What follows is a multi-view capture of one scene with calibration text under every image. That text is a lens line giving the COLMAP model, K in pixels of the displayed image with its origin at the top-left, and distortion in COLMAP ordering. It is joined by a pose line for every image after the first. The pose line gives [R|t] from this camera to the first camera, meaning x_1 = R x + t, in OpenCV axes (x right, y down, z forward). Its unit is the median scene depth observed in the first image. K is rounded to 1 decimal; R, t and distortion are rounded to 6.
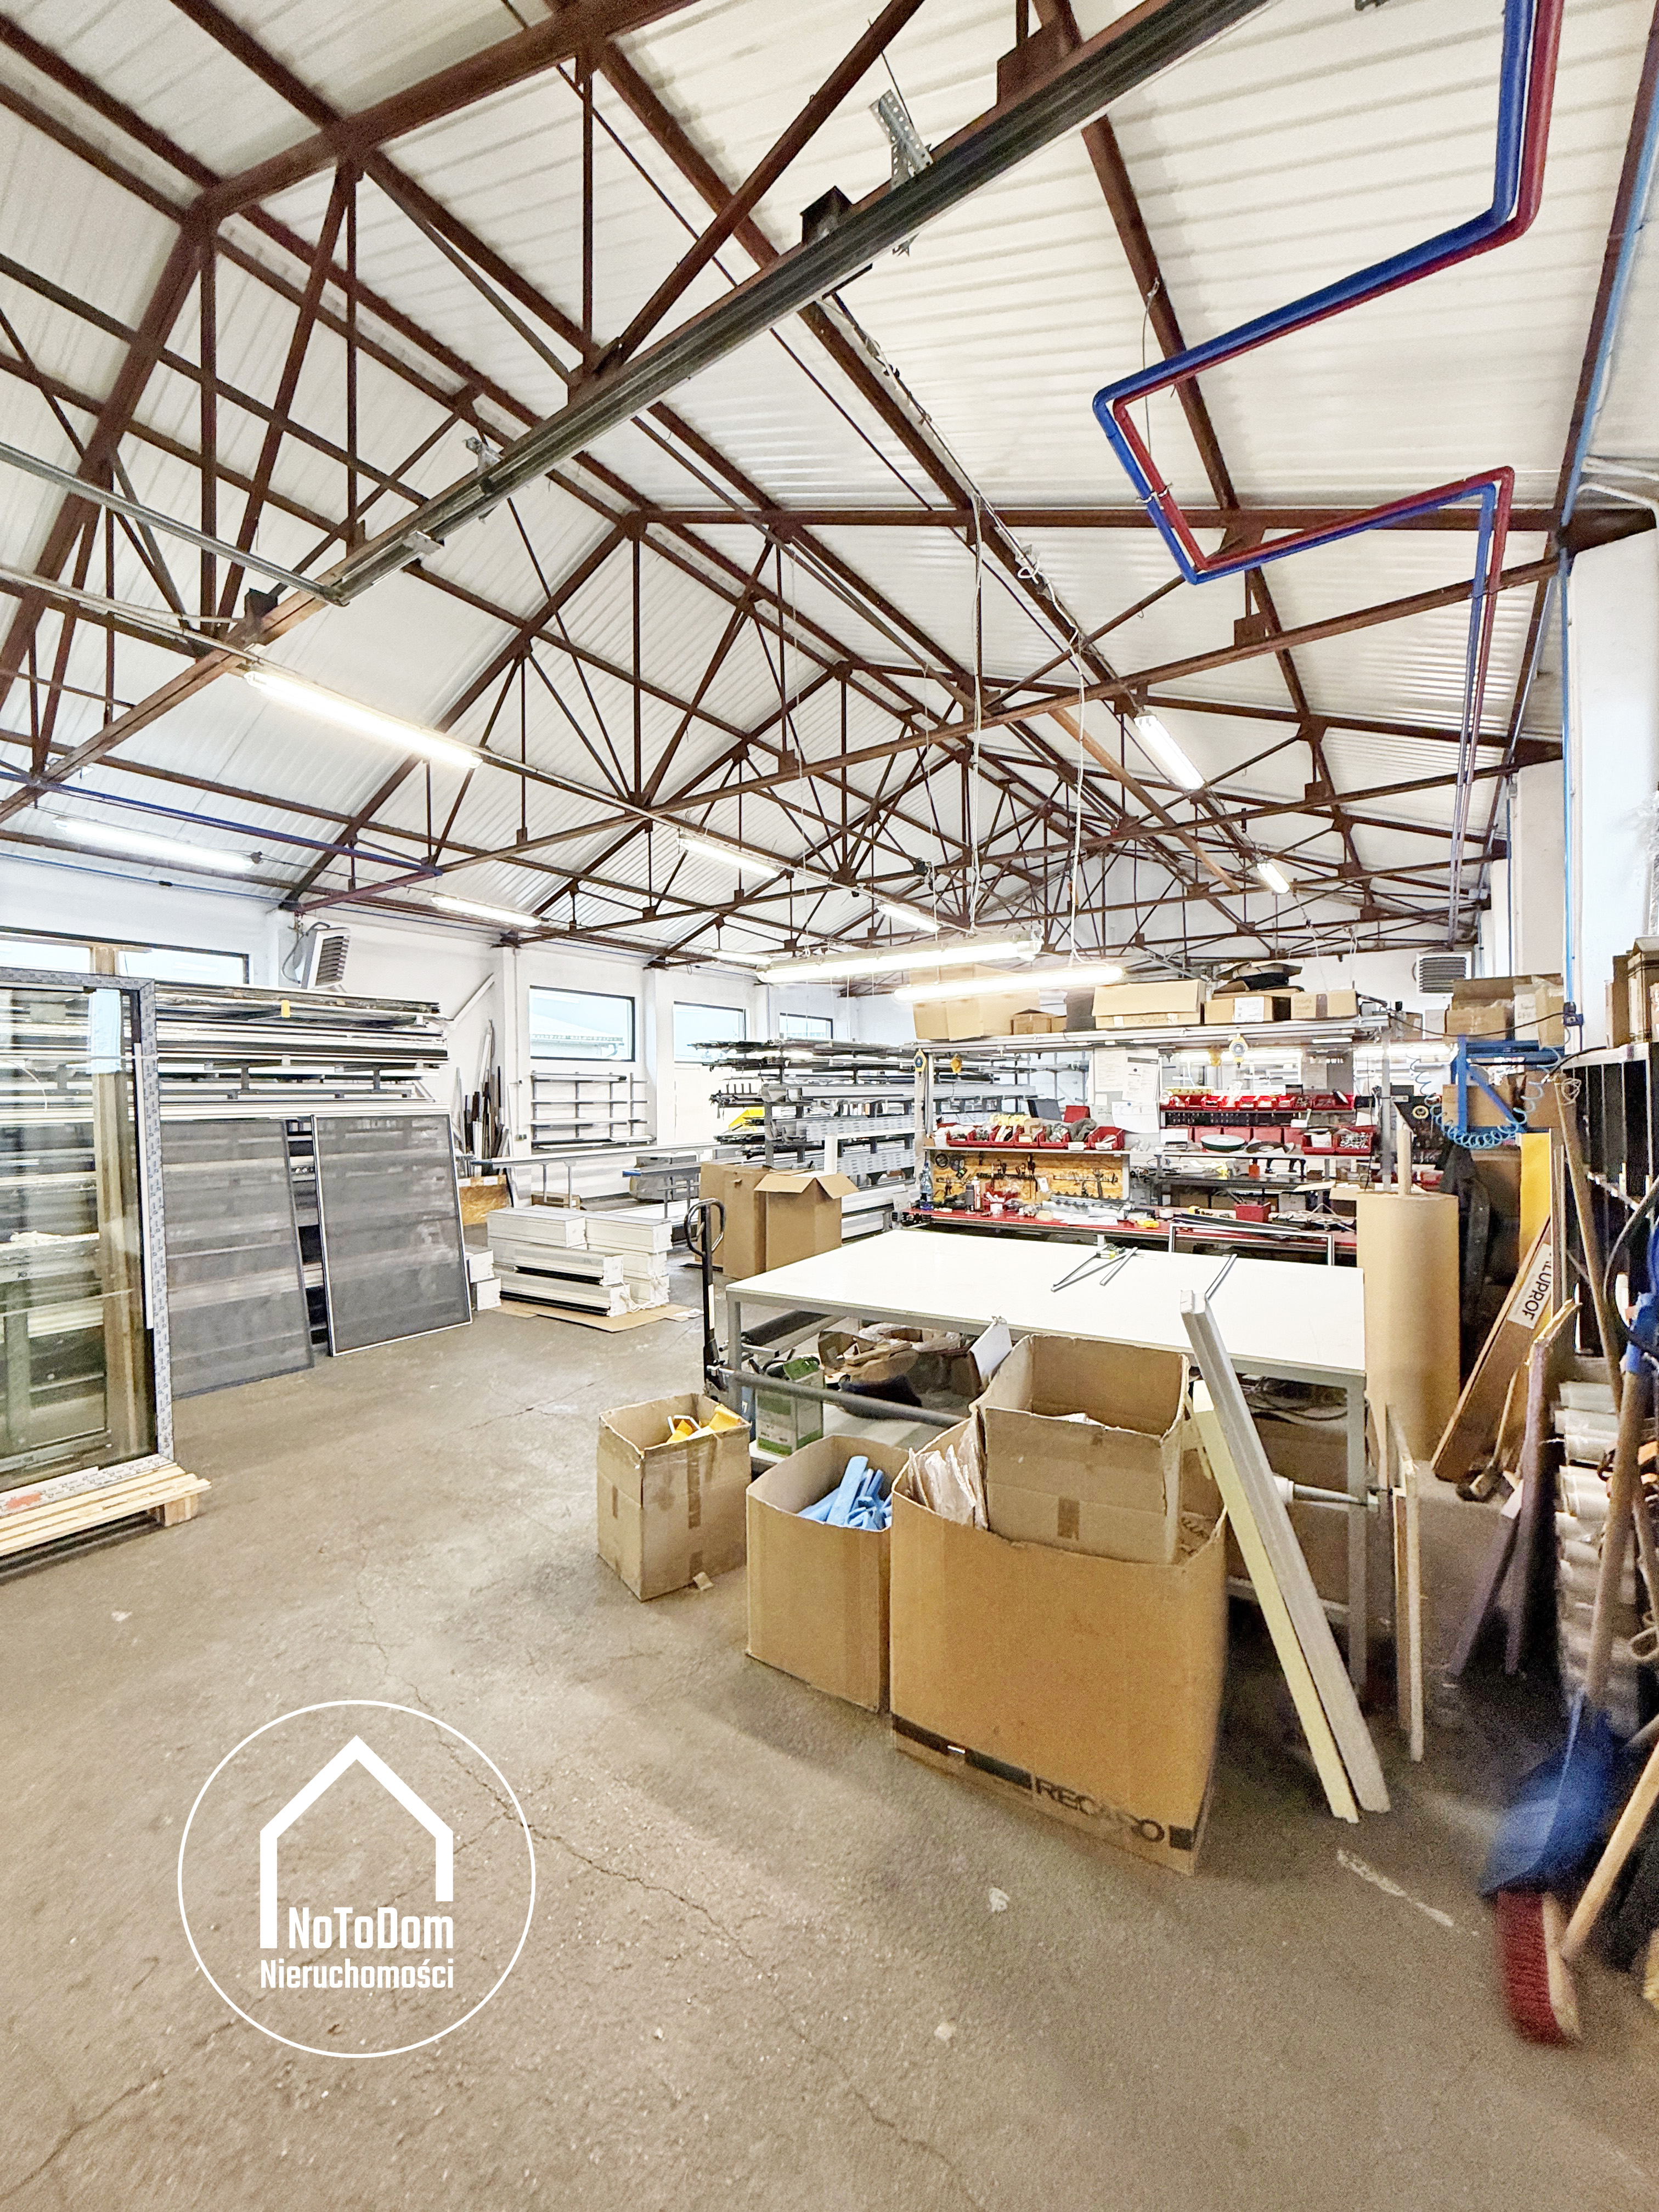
lens RADIAL K [[882.6, 0, 829.5], [0, 882.6, 1106.0], [0, 0, 1]] dist [0.002269, 0.000049]
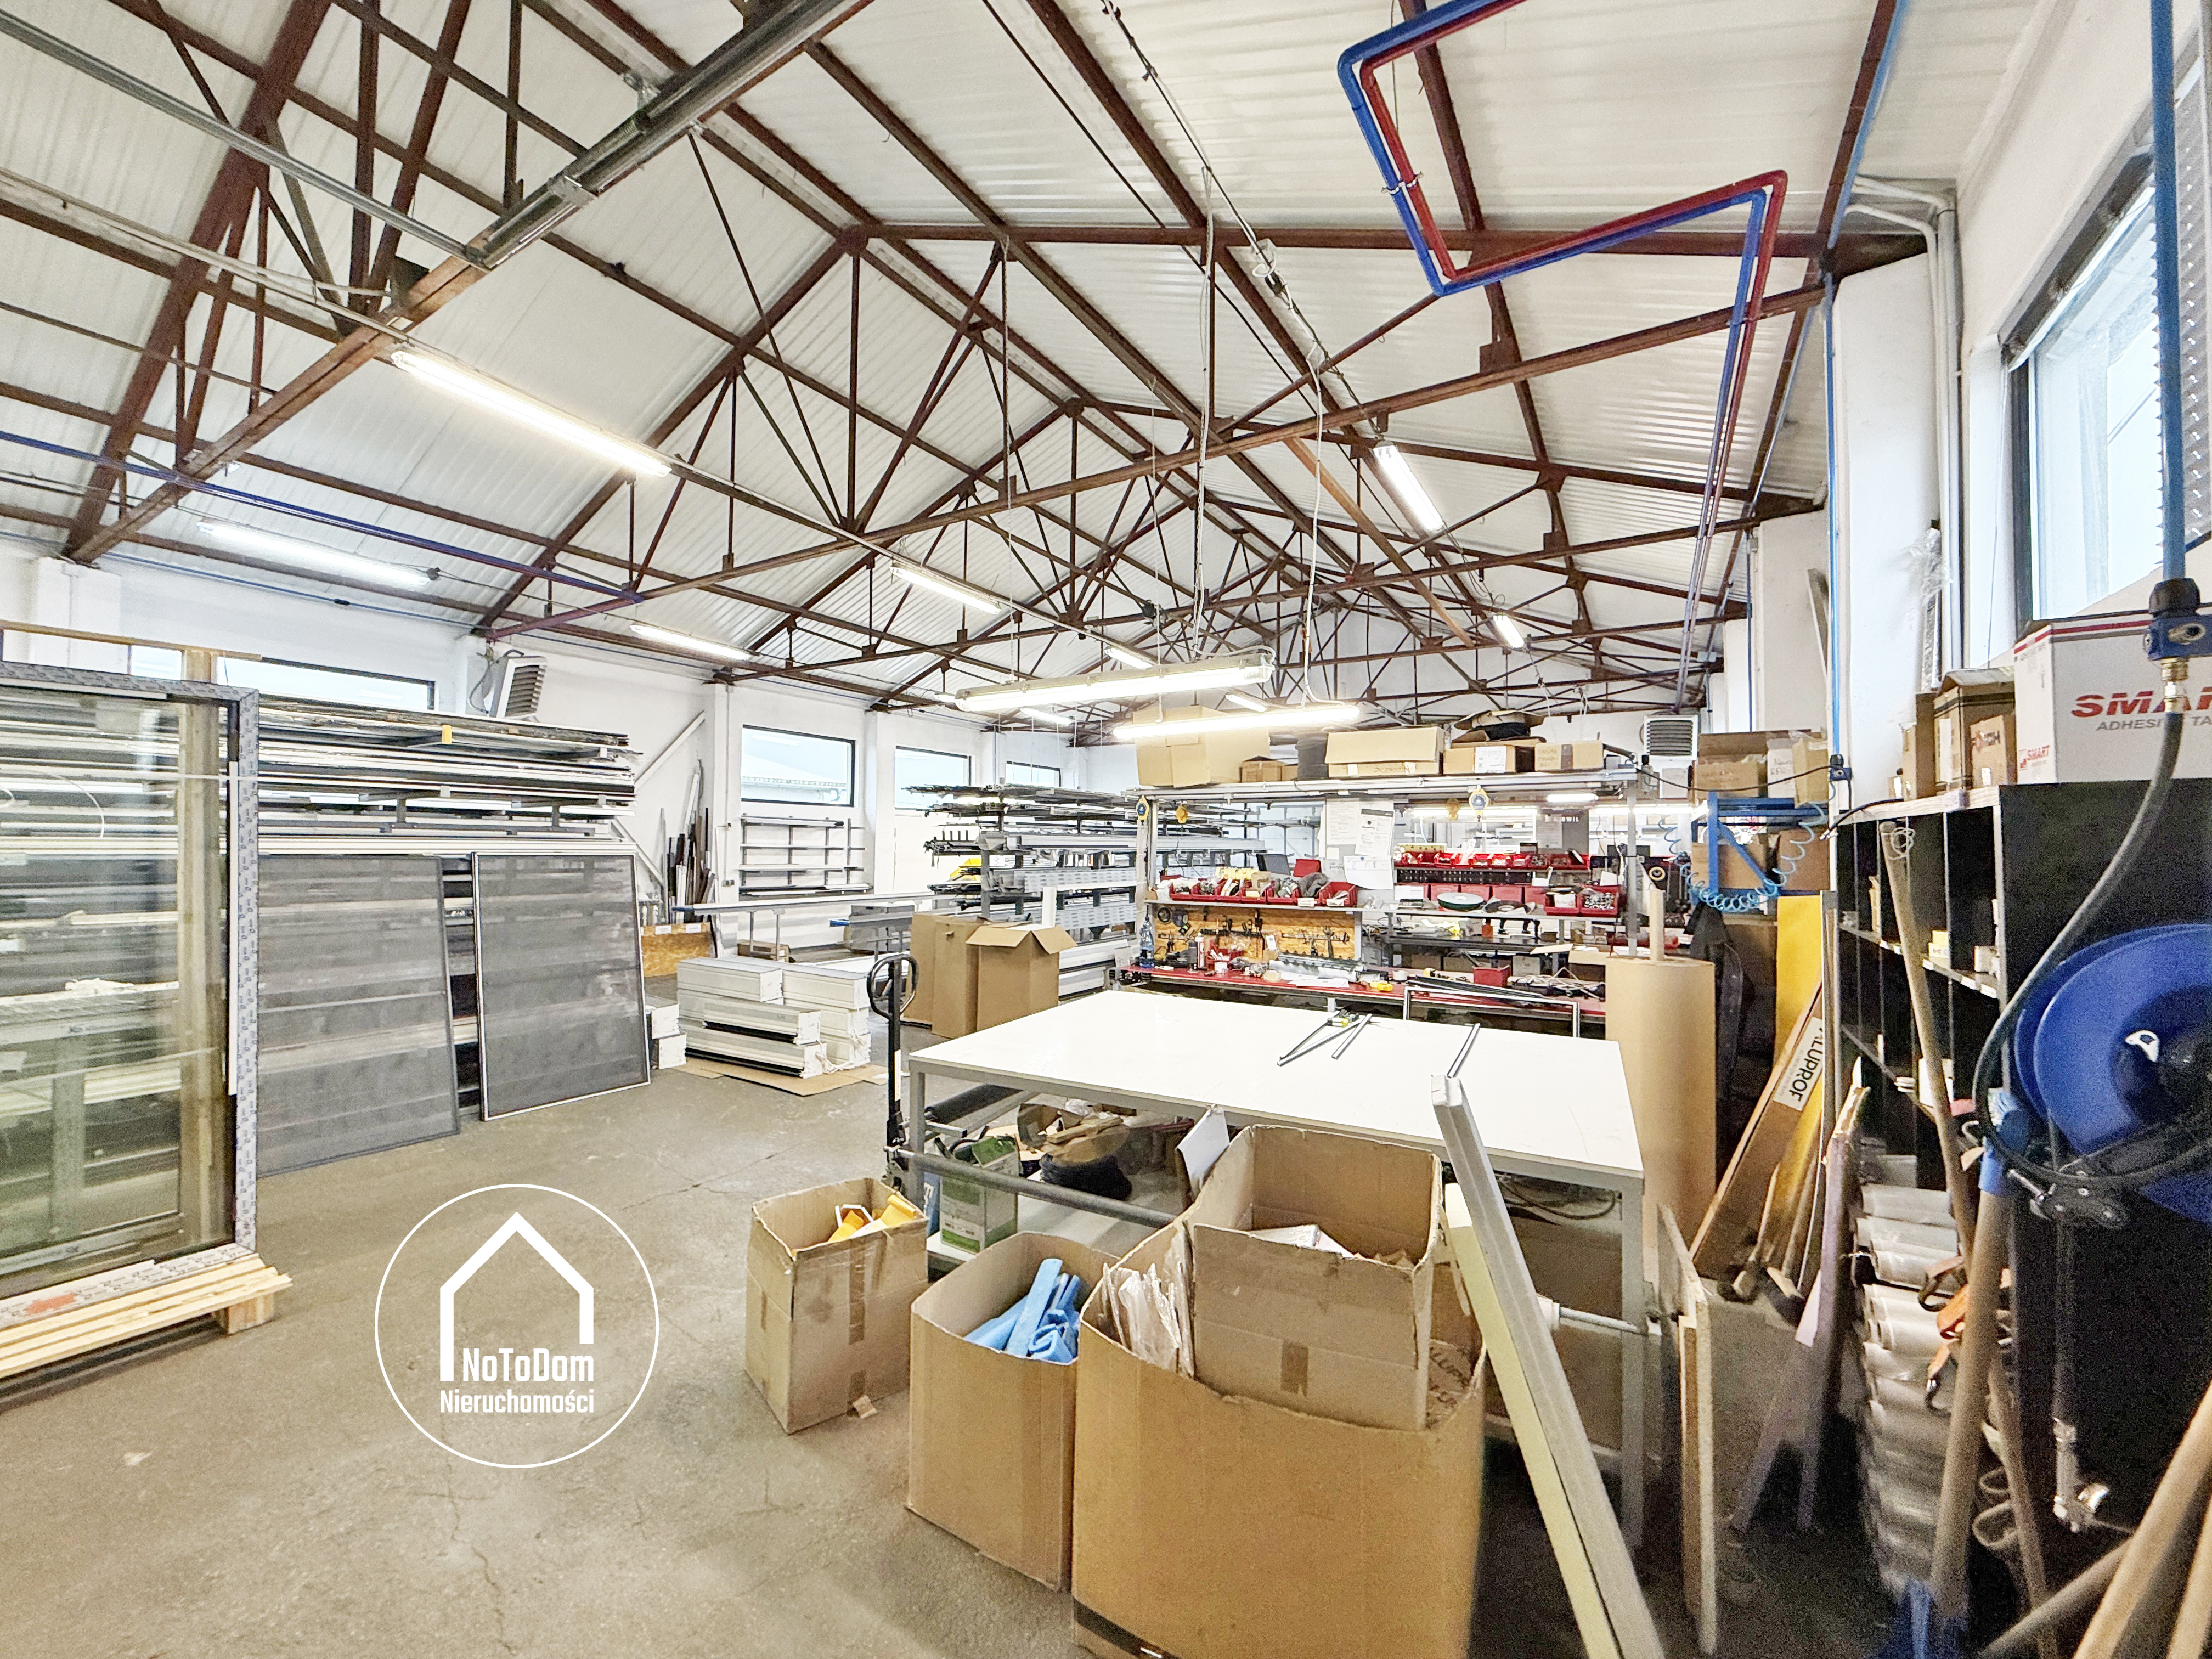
lens RADIAL K [[882.8, 0, 1094.9], [0, 882.8, 835.8], [0, 0, 1]] dist [-0.001852, 0.000014]
pose [[0.999045, 0.021029, 0.038304, 0.014816], [-0.020009, 0.999440, -0.026810, 0.004025], [-0.038847, 0.026018, 0.998906, 0.059616]]
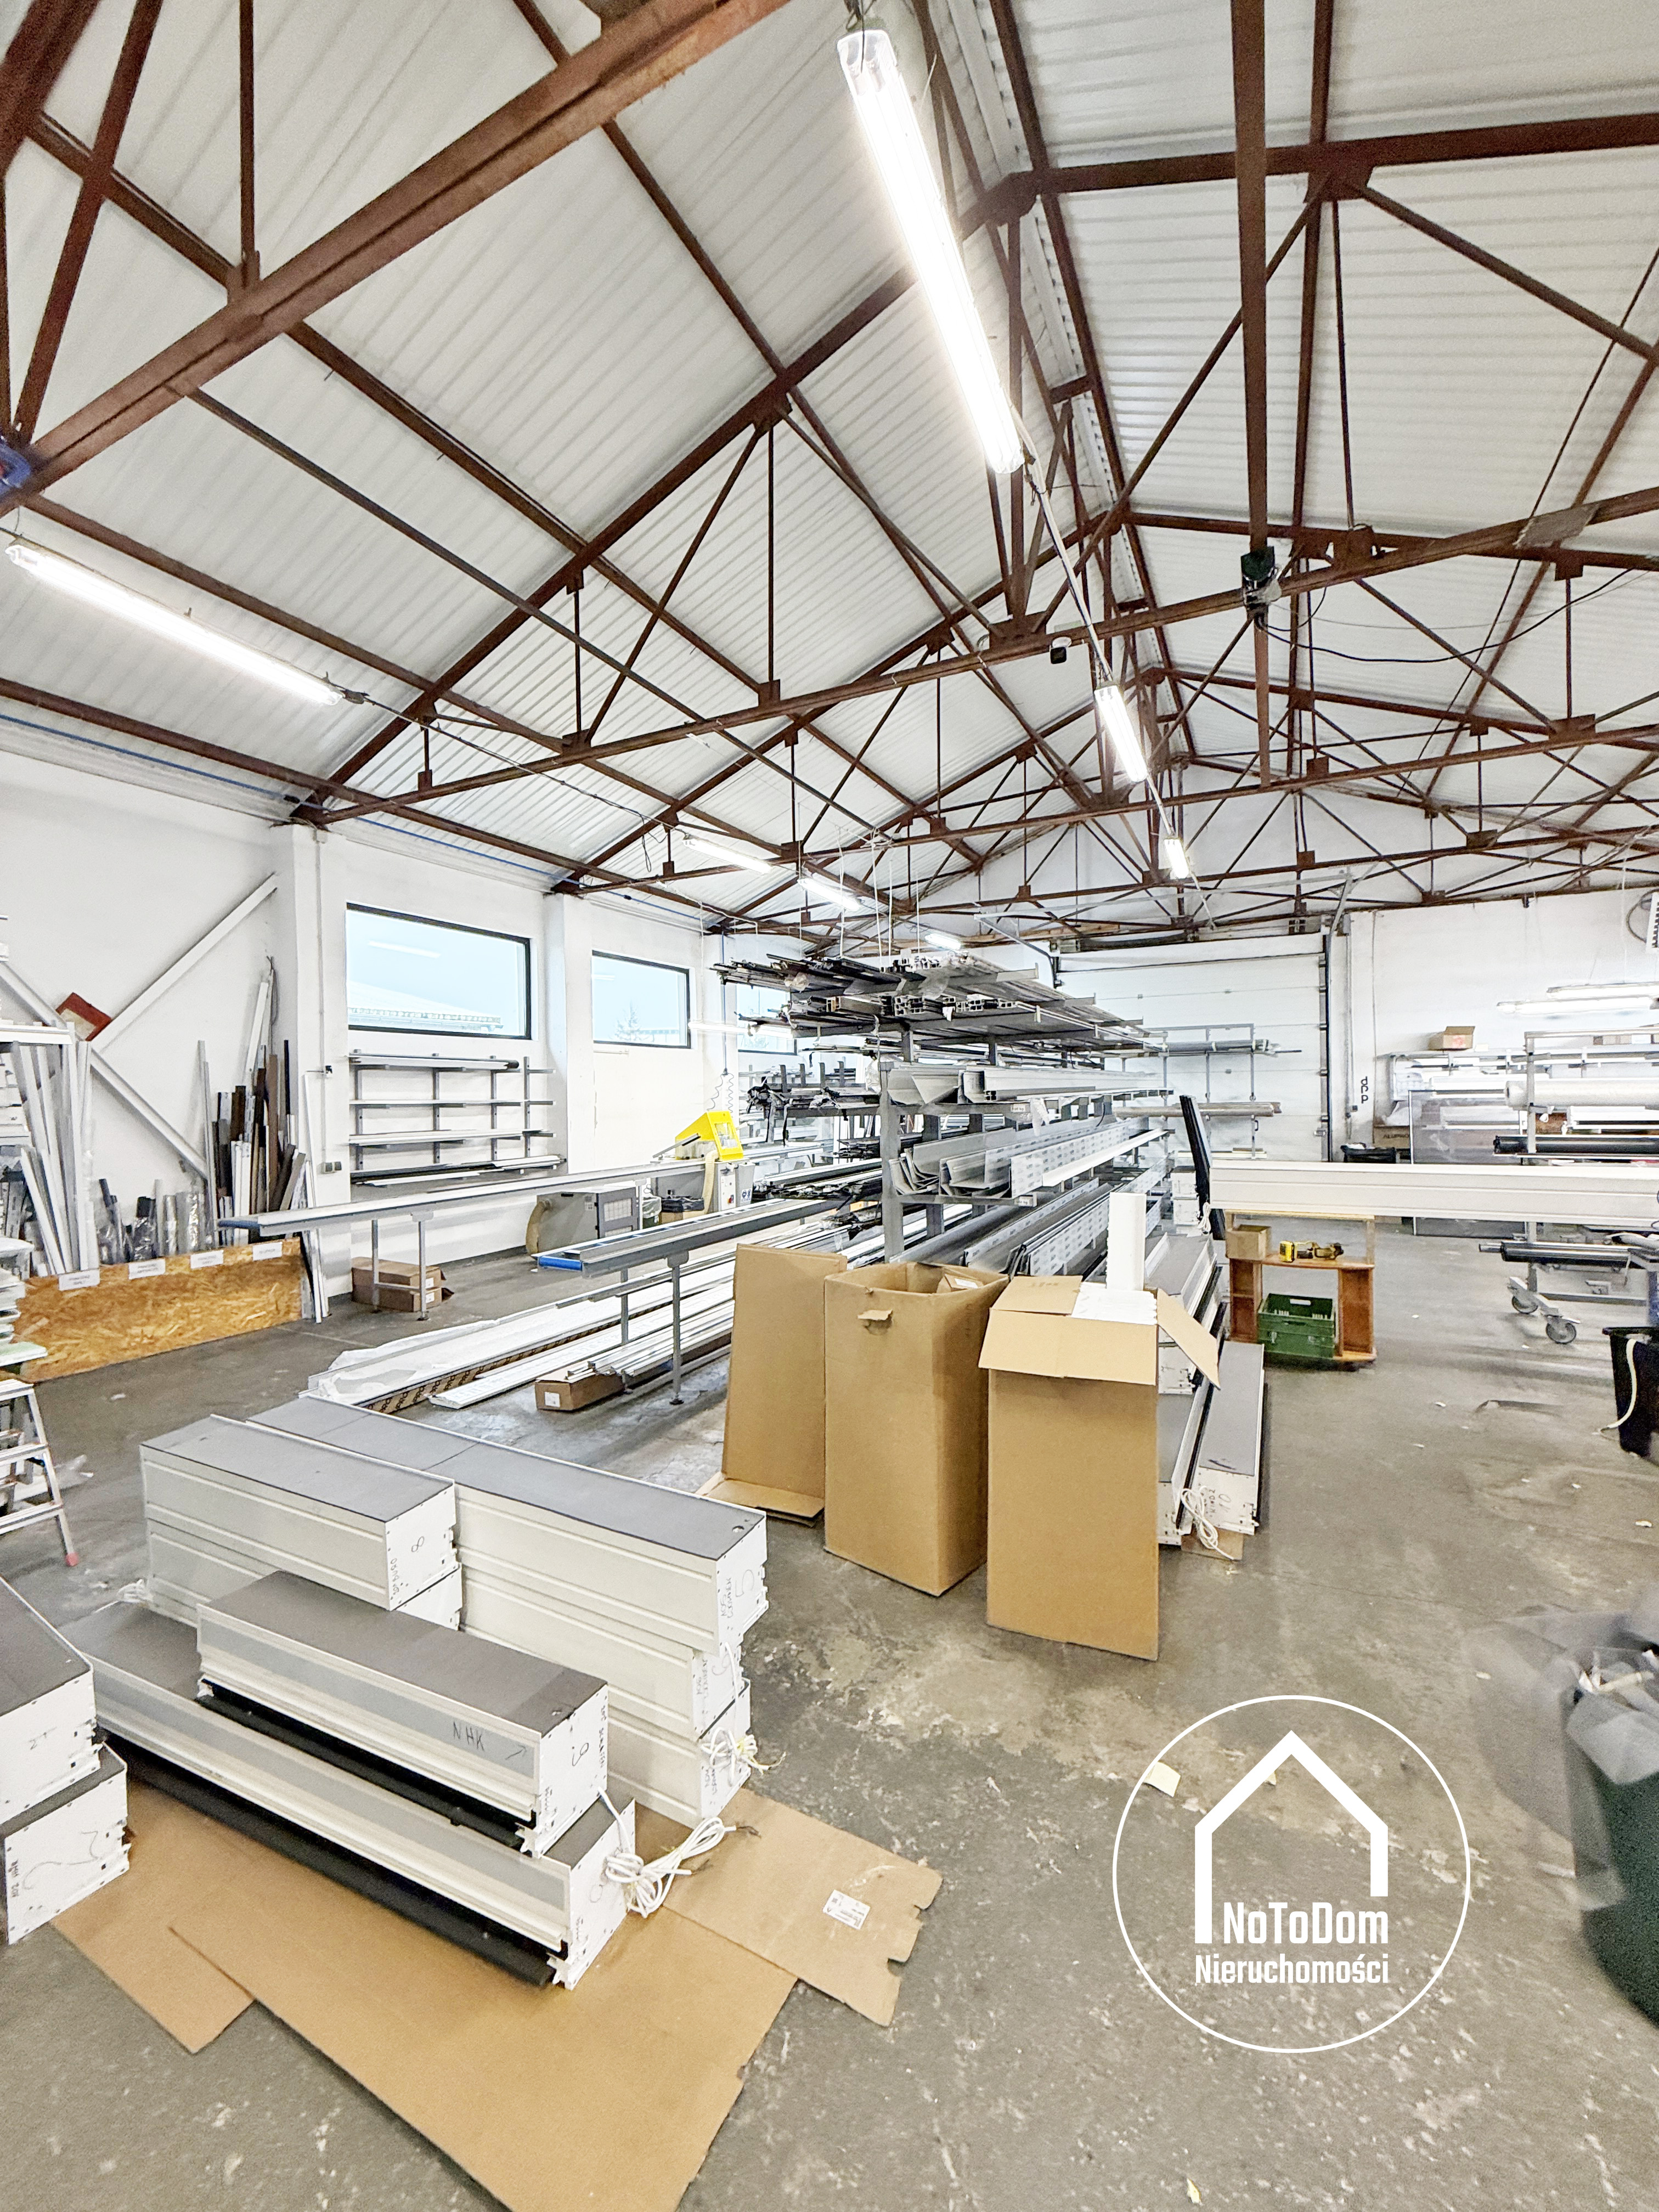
lens RADIAL K [[882.8, 0, 829.0], [0, 882.8, 1105.4], [0, 0, 1]] dist [-0.001852, 0.000014]
pose [[0.990587, -0.005358, 0.136783, -0.207872], [0.005122, 0.999985, 0.002075, -0.006741], [-0.136792, -0.001355, 0.990599, 0.744438]]
